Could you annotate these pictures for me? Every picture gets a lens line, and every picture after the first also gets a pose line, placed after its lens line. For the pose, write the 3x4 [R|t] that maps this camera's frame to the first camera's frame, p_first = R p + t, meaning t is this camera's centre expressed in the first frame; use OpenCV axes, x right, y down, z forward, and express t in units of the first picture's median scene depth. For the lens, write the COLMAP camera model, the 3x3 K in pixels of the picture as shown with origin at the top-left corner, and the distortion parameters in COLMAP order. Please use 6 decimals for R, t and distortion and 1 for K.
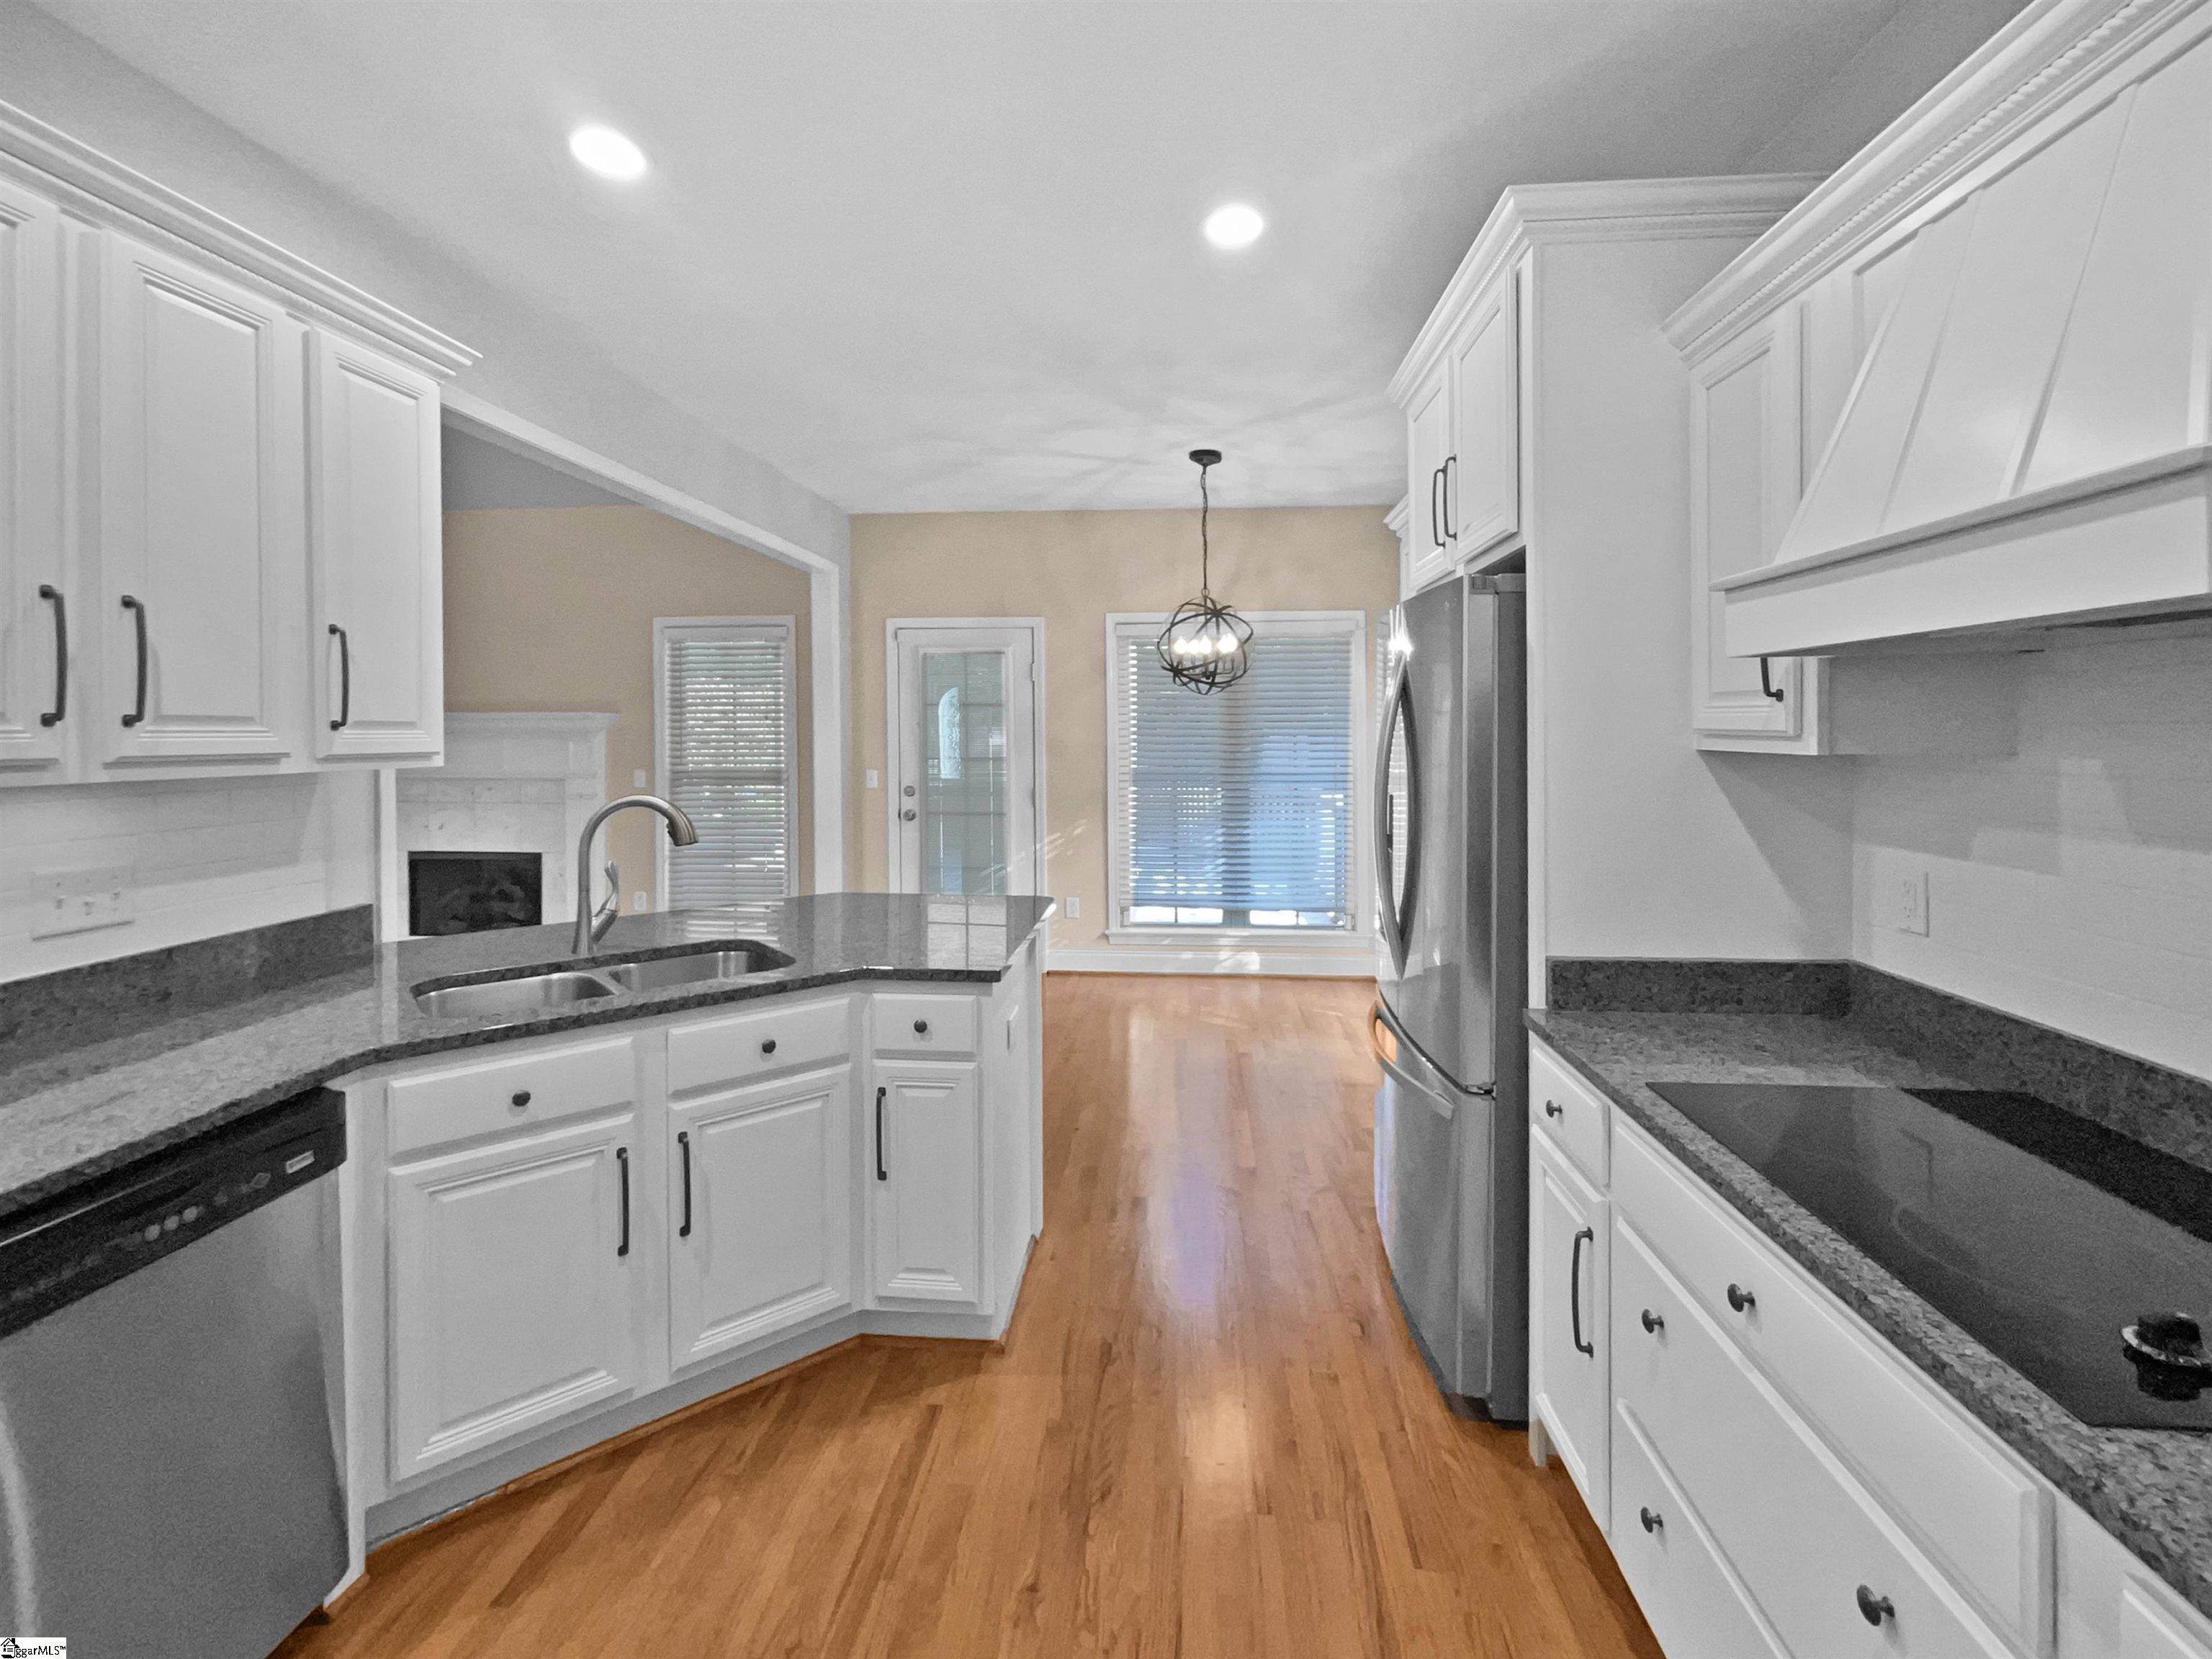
lens RADIAL K [[984.1, 0, 1106.0], [0, 984.1, 829.5], [0, 0, 1]] dist [-0.000613, -0.000184]
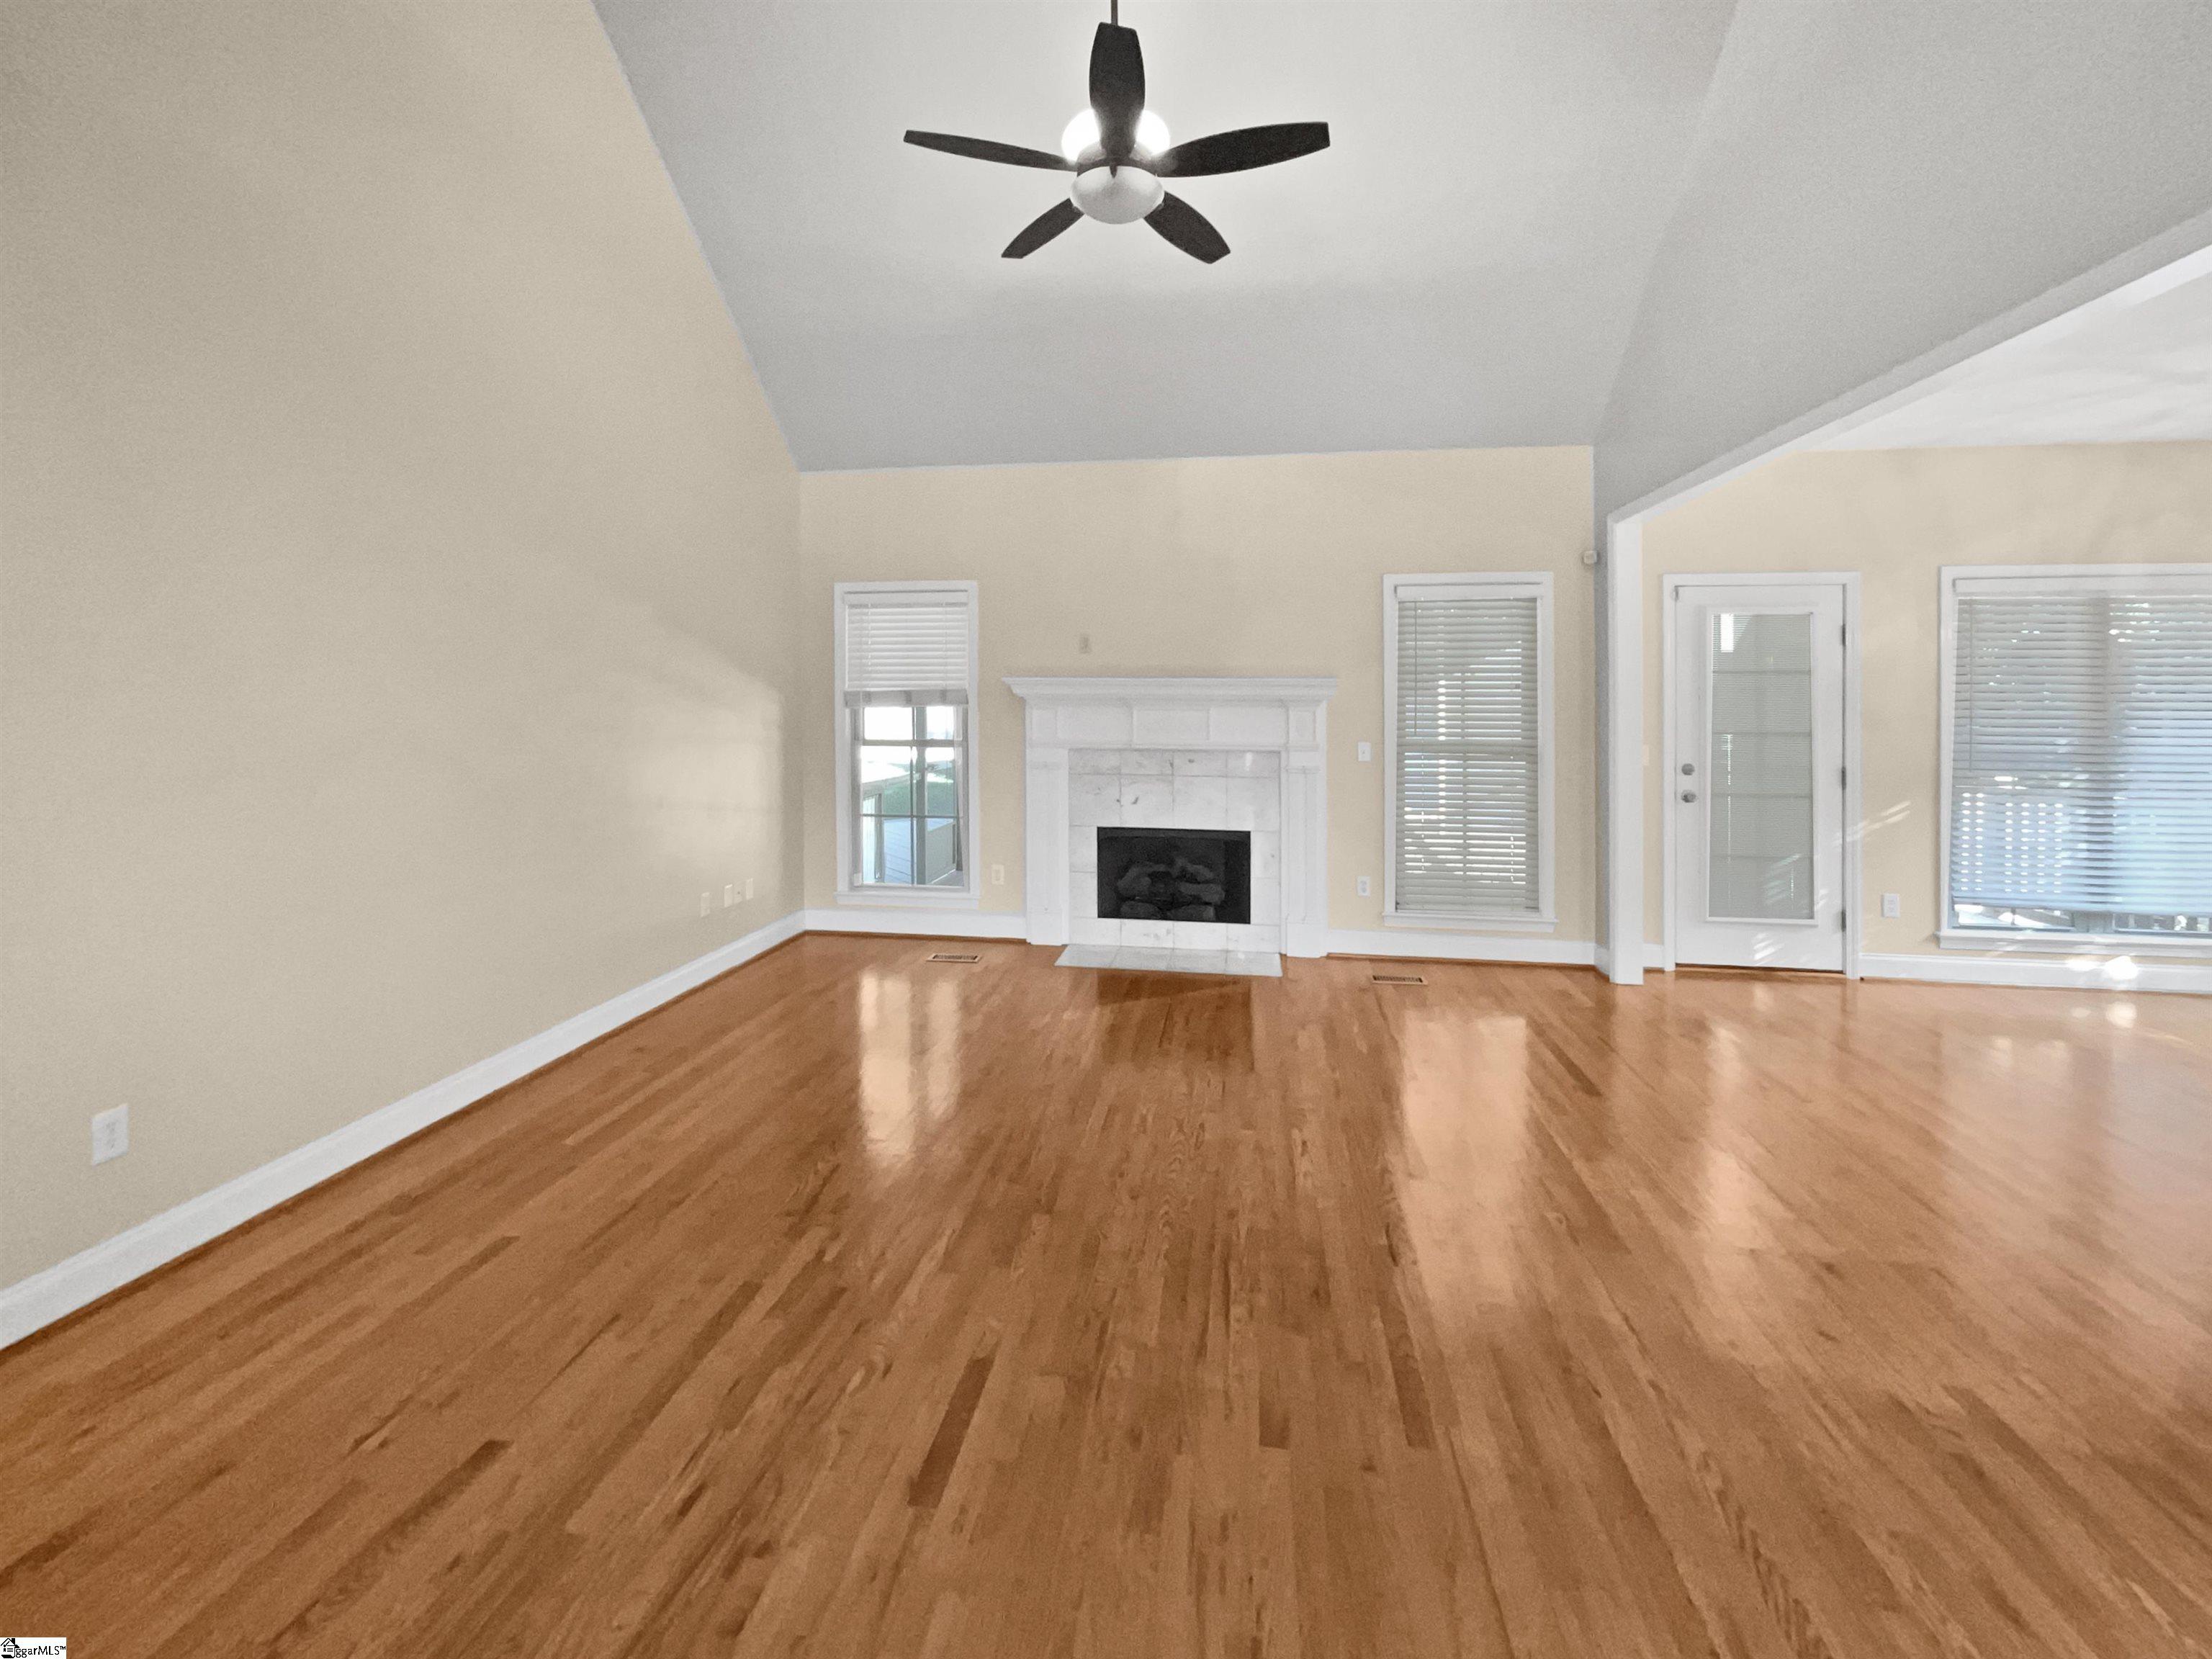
lens RADIAL K [[984.1, 0, 1106.0], [0, 984.1, 829.5], [0, 0, 1]] dist [-0.000613, -0.000184]
pose [[0.997886, 0.016167, -0.062946, -0.650835], [-0.014169, 0.999385, 0.032069, -0.005631], [0.063425, -0.031109, 0.997502, 0.077589]]
